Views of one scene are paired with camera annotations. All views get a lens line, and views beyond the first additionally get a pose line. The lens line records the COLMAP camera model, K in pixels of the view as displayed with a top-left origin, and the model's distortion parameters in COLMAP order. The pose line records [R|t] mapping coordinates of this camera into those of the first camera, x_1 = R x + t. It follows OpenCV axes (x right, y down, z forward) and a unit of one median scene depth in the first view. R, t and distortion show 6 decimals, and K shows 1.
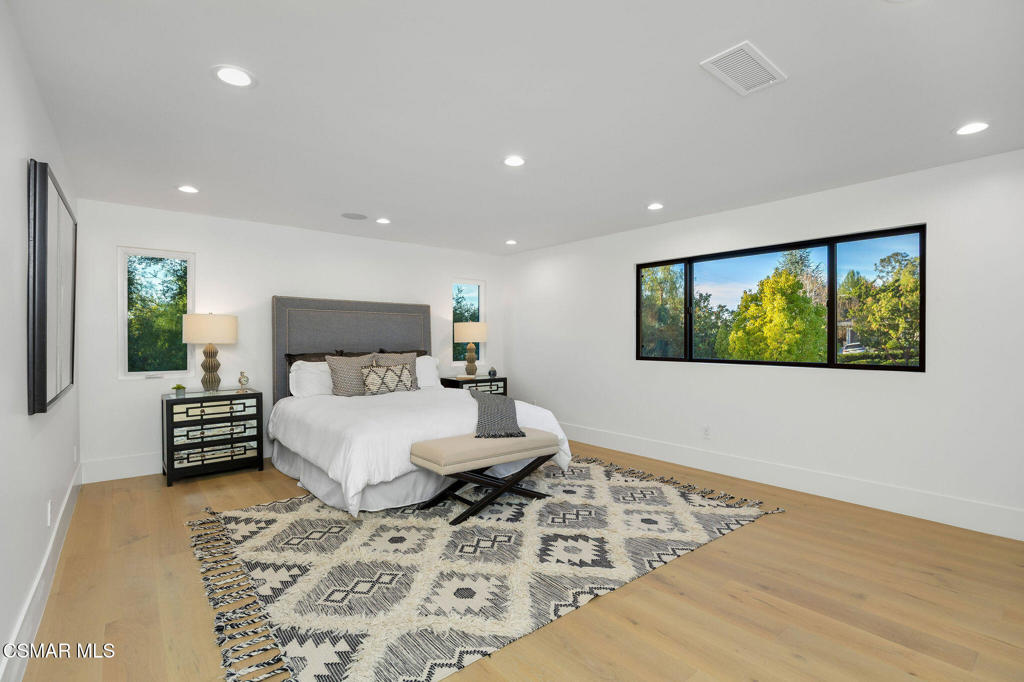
lens RADIAL K [[472.9, 0, 511.9], [0, 472.9, 341.2], [0, 0, 1]] dist [-0.011996, 0.000588]
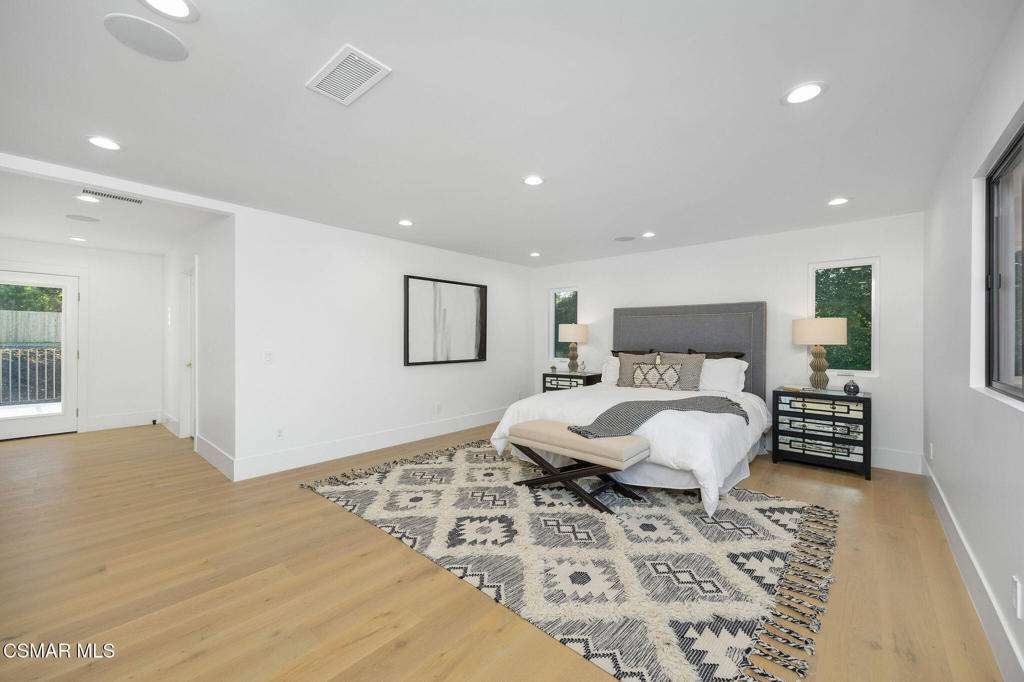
lens RADIAL K [[402.9, 0, 511.3], [0, 402.9, 337.9], [0, 0, 1]] dist [0.016933, 0.000370]
pose [[0.163512, -0.002801, -0.986537, 0.776925], [-0.011002, 0.999929, -0.004663, -0.000823], [0.986480, 0.011617, 0.163469, 0.657354]]
